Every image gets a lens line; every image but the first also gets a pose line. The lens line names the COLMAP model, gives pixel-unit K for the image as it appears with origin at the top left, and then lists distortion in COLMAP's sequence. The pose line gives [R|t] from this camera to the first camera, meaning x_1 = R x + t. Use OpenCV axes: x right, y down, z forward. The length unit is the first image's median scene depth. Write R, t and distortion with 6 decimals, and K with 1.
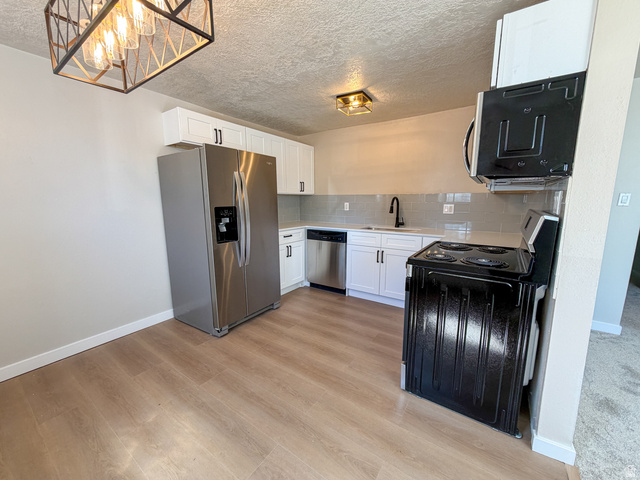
lens RADIAL K [[255.3, 0, 321.2], [0, 255.3, 241.2], [0, 0, 1]] dist [0.002741, 0.000237]
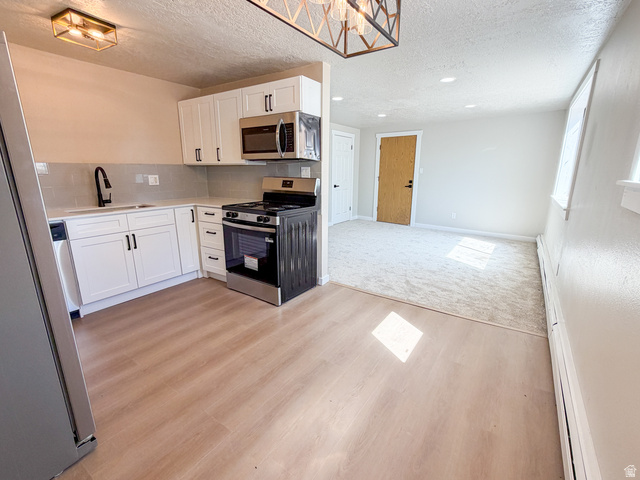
lens RADIAL K [[290.9, 0, 320.3], [0, 290.9, 240.9], [0, 0, 1]] dist [-0.003179, -0.001431]
pose [[0.005660, -0.235541, 0.971848, -0.818407], [0.159999, 0.959556, 0.231630, -0.073952], [-0.987101, 0.154184, 0.043117, 0.451820]]
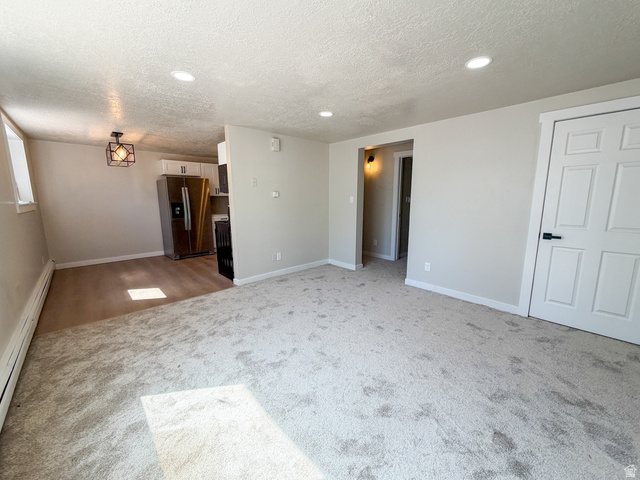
lens RADIAL K [[255.3, 0, 317.8], [0, 255.3, 242.2], [0, 0, 1]] dist [0.002741, 0.000237]
pose [[0.974698, 0.039605, -0.219987, 1.233226], [-0.038146, 0.999213, 0.010876, 0.132494], [0.220245, -0.002209, 0.975442, -0.865682]]
